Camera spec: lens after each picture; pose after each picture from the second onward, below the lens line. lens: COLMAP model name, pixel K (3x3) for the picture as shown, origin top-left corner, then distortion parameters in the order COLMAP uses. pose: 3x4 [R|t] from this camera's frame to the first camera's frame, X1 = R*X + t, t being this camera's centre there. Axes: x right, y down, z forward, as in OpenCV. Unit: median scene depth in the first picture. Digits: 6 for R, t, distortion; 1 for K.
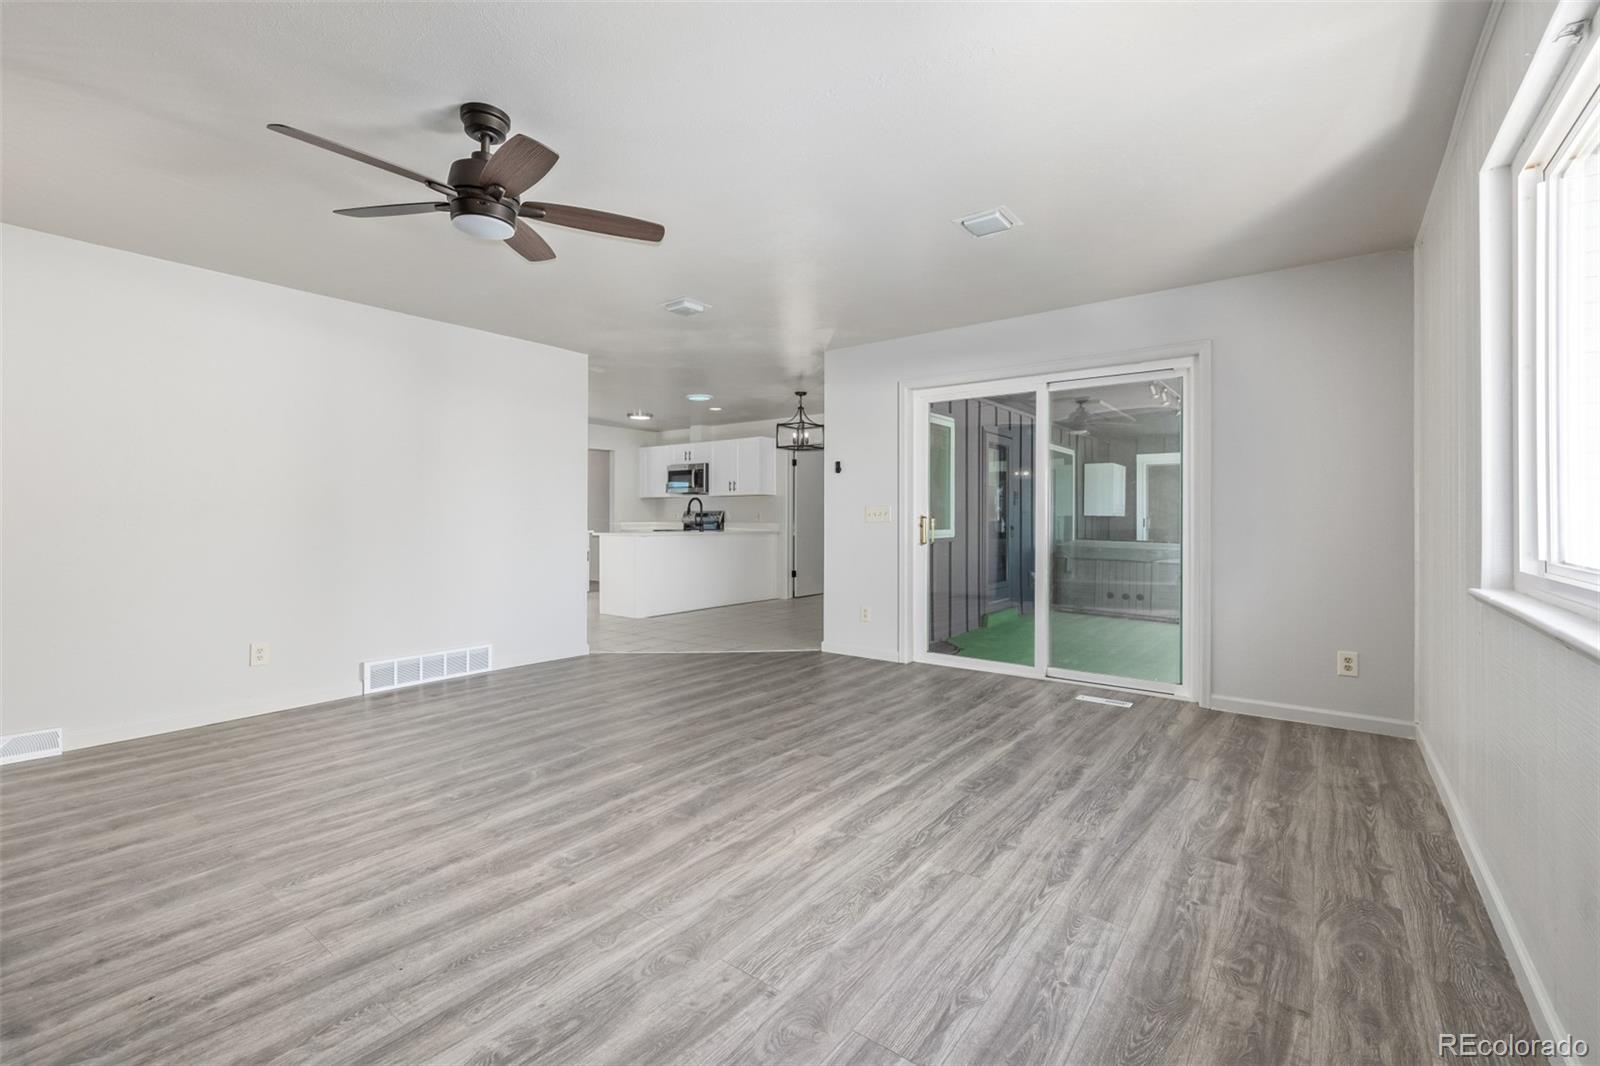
lens RADIAL K [[688.9, 0, 797.5], [0, 688.9, 517.2], [0, 0, 1]] dist [0.002246, -0.000011]
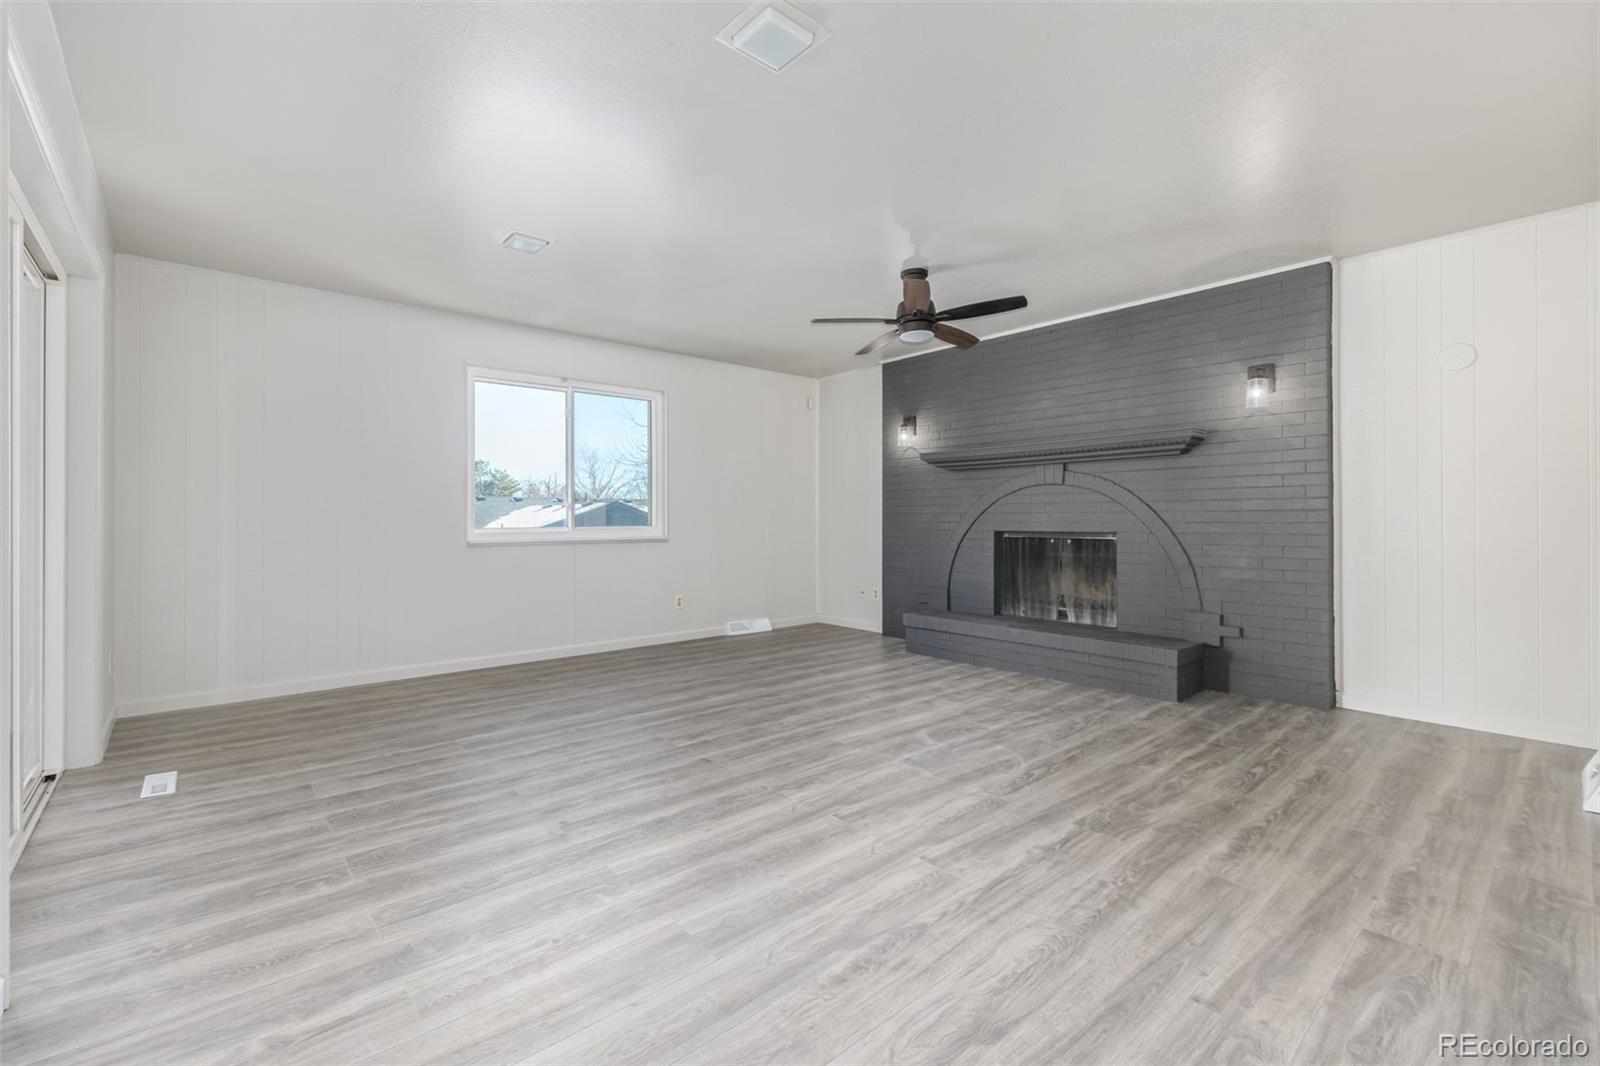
lens RADIAL K [[688.9, 0, 802.9], [0, 688.9, 519.4], [0, 0, 1]] dist [0.002246, -0.000011]
pose [[-0.981766, 0.000251, 0.190092, -0.516357], [0.000075, 1.000000, -0.000935, 0.027292], [-0.190092, -0.000904, -0.981766, 2.772679]]
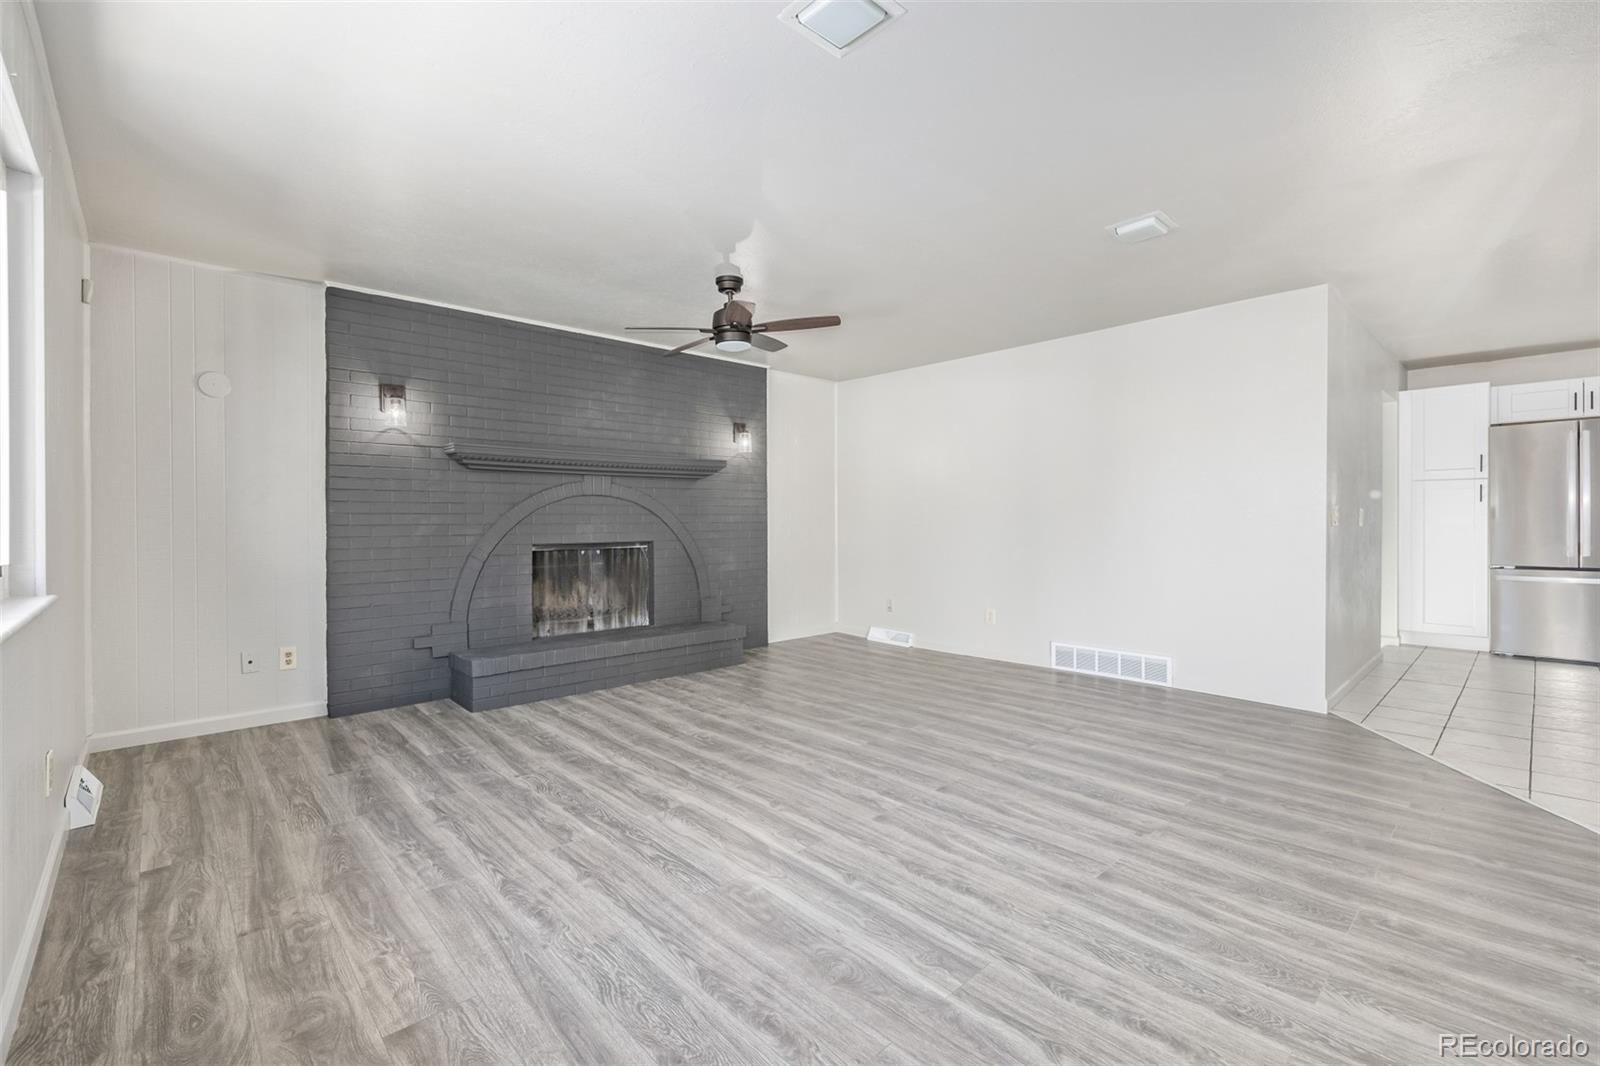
lens RADIAL K [[688.9, 0, 793.9], [0, 688.9, 528.1], [0, 0, 1]] dist [0.002246, -0.000011]
pose [[-0.172272, 0.010818, -0.984990, 1.186957], [0.006243, 0.999932, 0.009890, -0.000103], [0.985030, -0.004446, -0.172328, 1.465554]]
